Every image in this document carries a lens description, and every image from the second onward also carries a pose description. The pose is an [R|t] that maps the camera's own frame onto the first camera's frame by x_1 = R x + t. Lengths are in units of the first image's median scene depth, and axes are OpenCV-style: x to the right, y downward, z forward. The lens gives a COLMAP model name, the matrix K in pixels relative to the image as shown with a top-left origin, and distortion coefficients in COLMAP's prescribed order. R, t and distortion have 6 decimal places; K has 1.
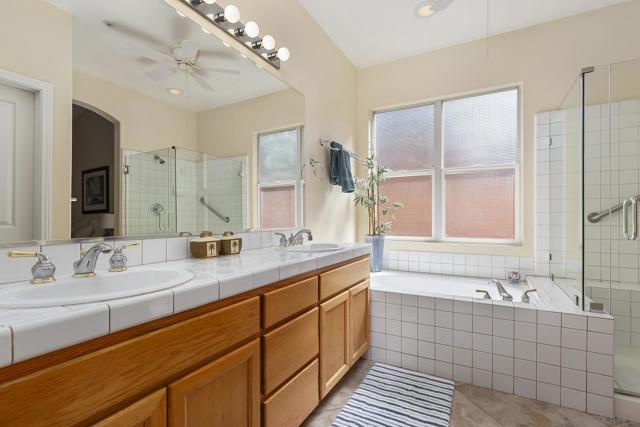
lens RADIAL K [[310.7, 0, 304.4], [0, 310.7, 216.9], [0, 0, 1]] dist [0.007781, 0.000675]
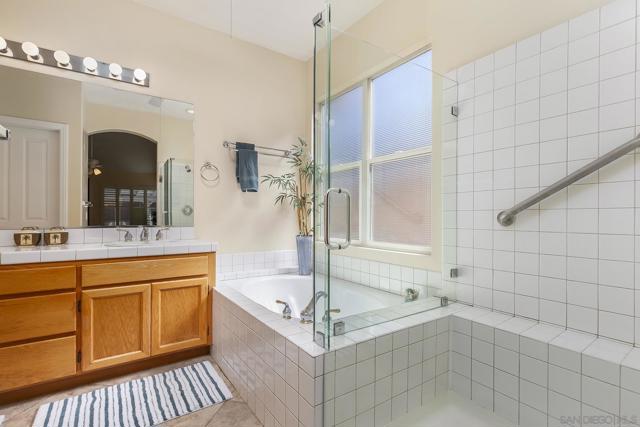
lens RADIAL K [[310.7, 0, 302.5], [0, 310.7, 215.7], [0, 0, 1]] dist [0.007781, 0.000675]
pose [[0.884355, 0.004148, -0.466796, 1.029352], [-0.004868, 0.999988, -0.000338, -0.002438], [0.466789, 0.002571, 0.884365, 0.267521]]
